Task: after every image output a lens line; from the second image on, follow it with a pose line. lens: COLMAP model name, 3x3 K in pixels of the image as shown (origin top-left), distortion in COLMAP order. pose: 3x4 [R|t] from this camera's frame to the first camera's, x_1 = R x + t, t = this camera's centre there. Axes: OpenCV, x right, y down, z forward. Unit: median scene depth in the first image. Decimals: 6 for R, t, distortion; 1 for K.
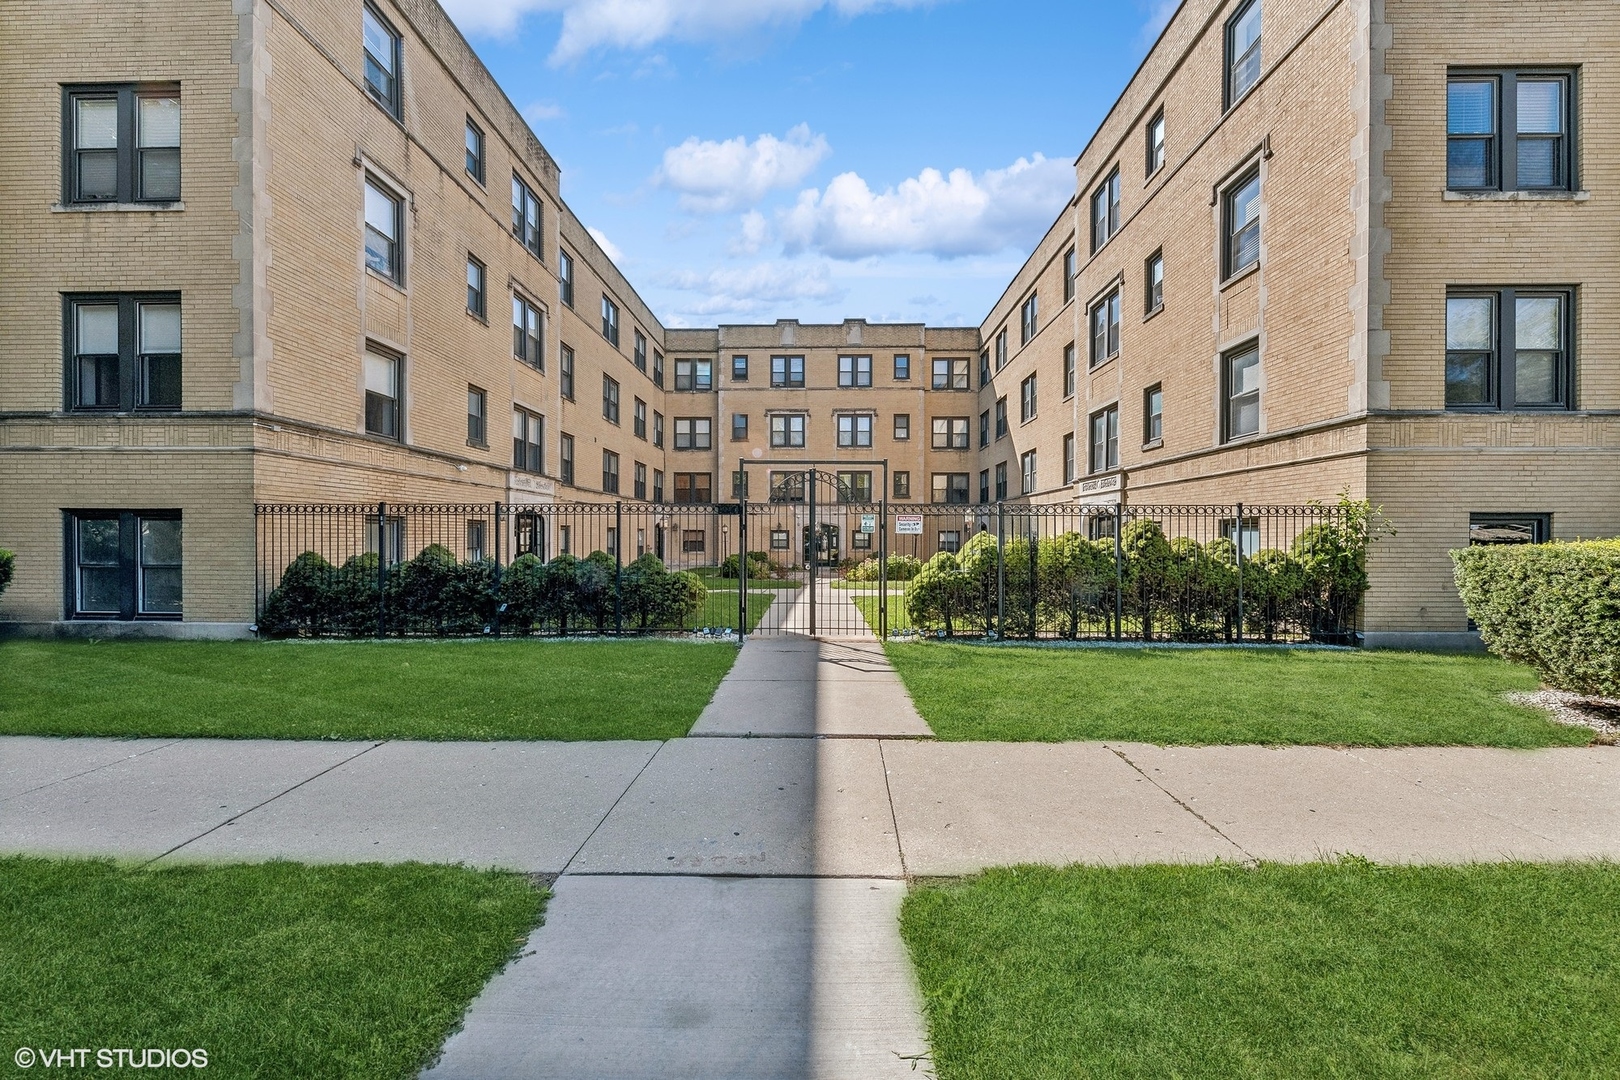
lens RADIAL K [[652.1, 0, 810.0], [0, 652.1, 520.1], [0, 0, 1]] dist [0.001127, -0.002865]
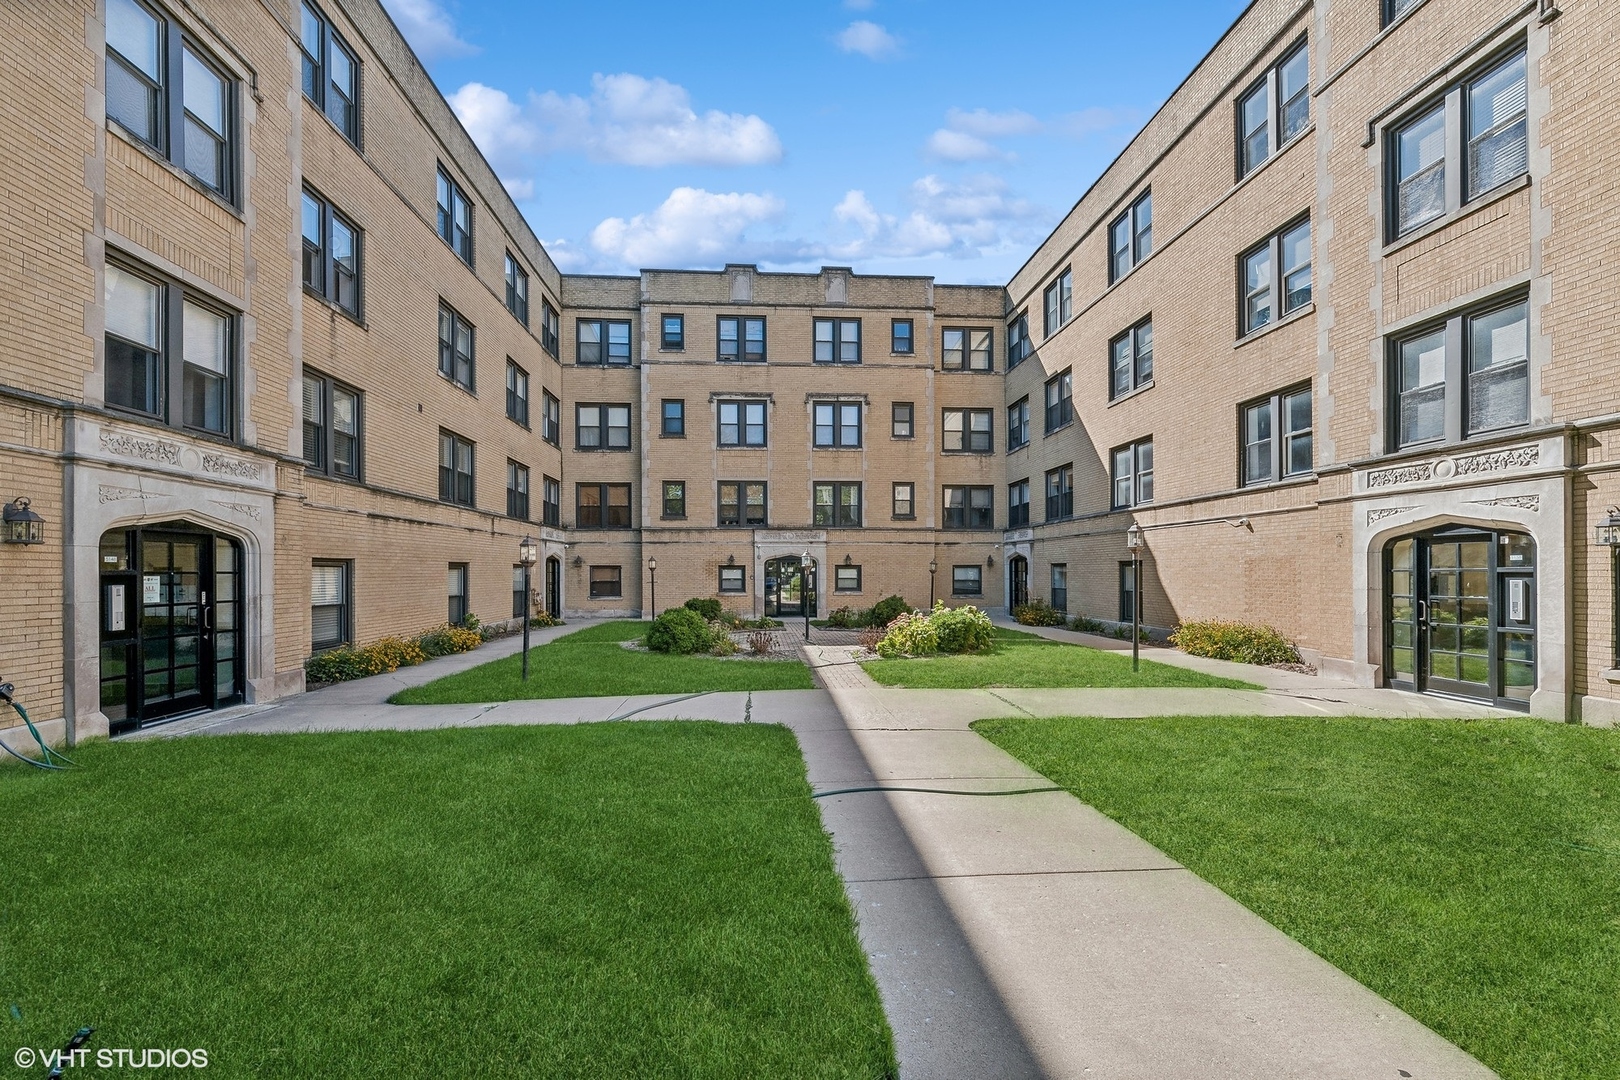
lens RADIAL K [[671.3, 0, 807.2], [0, 671.3, 564.2], [0, 0, 1]] dist [0.000100, -0.000234]
pose [[0.994854, -0.004153, 0.101233, -0.038478], [0.002686, 0.999889, 0.014624, 0.003753], [-0.101283, -0.014277, 0.994755, 0.274331]]
